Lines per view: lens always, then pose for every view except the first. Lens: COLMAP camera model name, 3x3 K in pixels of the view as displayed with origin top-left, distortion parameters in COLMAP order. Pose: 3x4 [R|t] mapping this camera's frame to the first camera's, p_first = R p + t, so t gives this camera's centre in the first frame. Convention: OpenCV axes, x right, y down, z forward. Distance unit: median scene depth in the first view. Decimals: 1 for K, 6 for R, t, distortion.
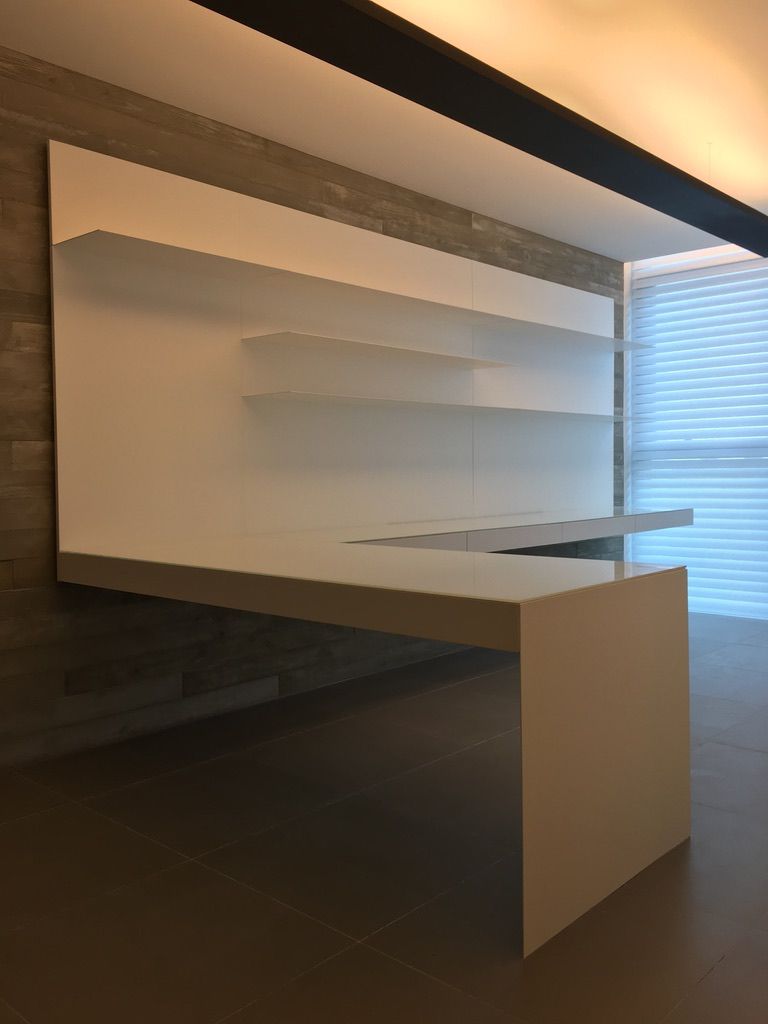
lens RADIAL K [[877.8, 0, 383.2], [0, 877.8, 498.5], [0, 0, 1]] dist [0.059033, -0.079173]
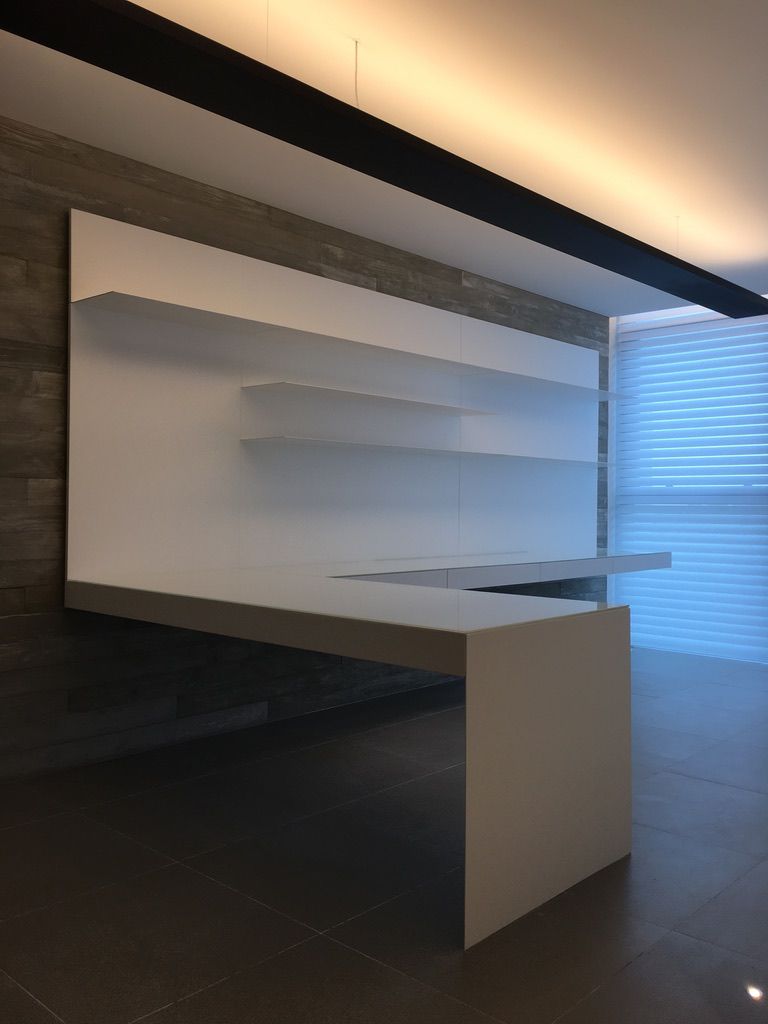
lens RADIAL K [[877.8, 0, 383.0], [0, 877.8, 497.4], [0, 0, 1]] dist [0.059033, -0.079173]
pose [[0.999745, 0.021025, -0.008183, 0.021797], [-0.021344, 0.998929, -0.041061, -0.003756], [0.007311, 0.041225, 0.999123, -0.066037]]
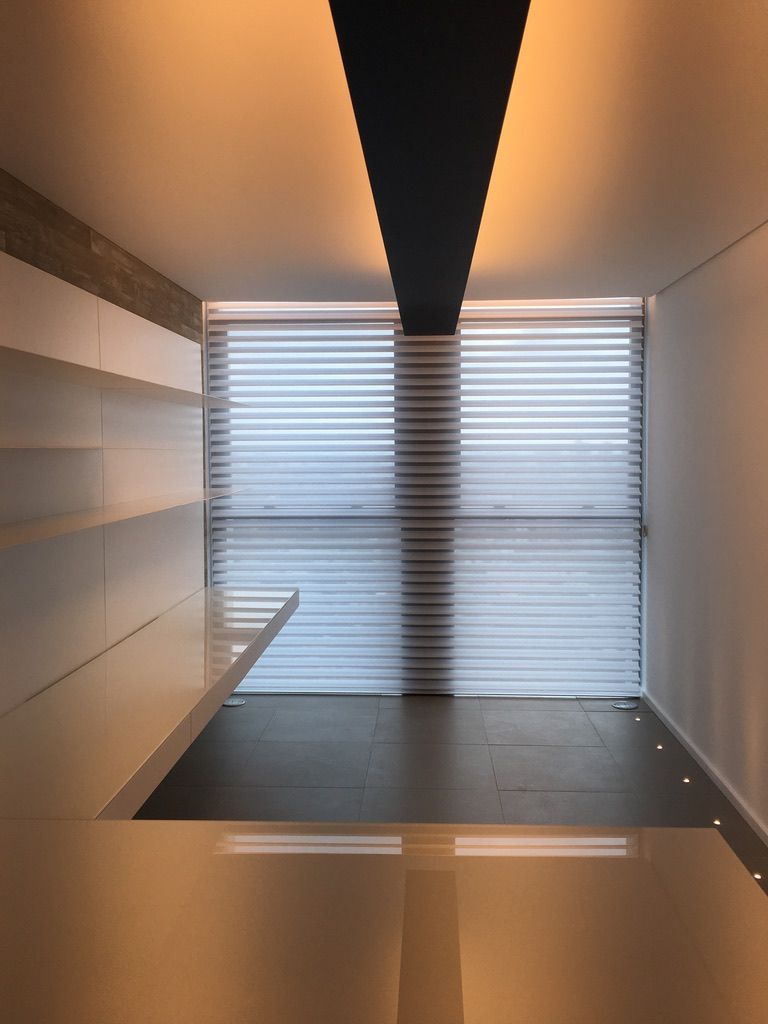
lens RADIAL K [[877.8, 0, 374.1], [0, 877.8, 517.7], [0, 0, 1]] dist [0.059033, -0.079173]
pose [[0.772771, -0.041702, 0.633313, -0.213094], [0.016381, 0.998817, 0.045781, -0.134659], [-0.634473, -0.025003, 0.772540, 0.330718]]
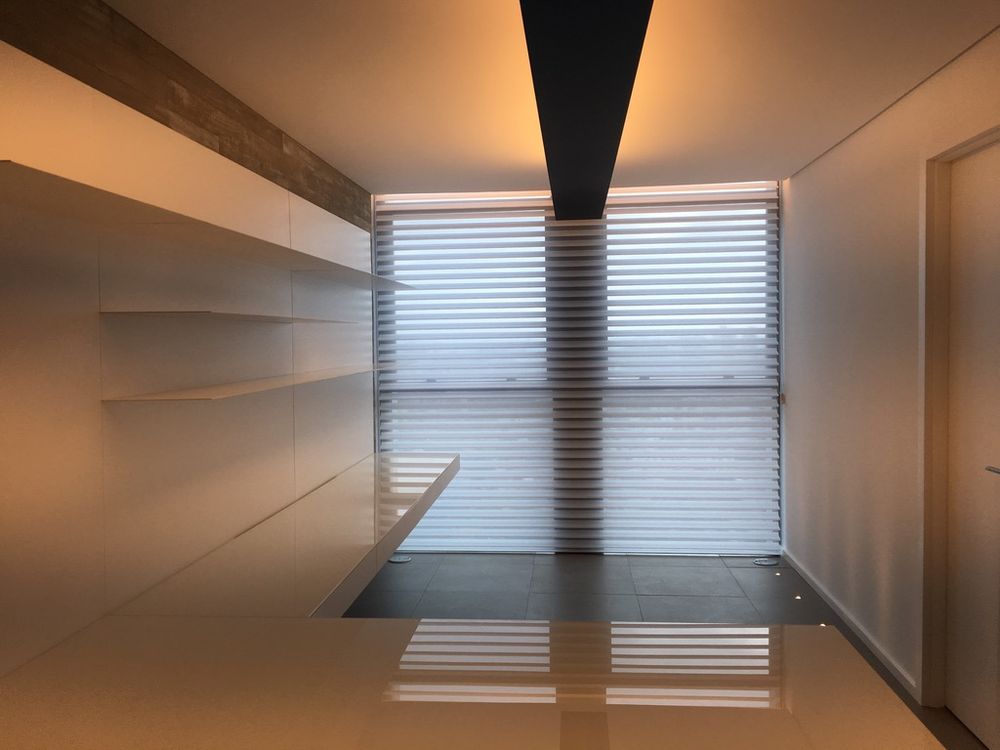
lens RADIAL K [[857.3, 0, 469.8], [0, 857.3, 389.3], [0, 0, 1]] dist [0.059033, -0.079173]
pose [[0.808087, -0.037443, 0.587871, -0.273758], [0.025934, 0.999272, 0.027997, -0.116033], [-0.588491, -0.007378, 0.808470, 0.276993]]
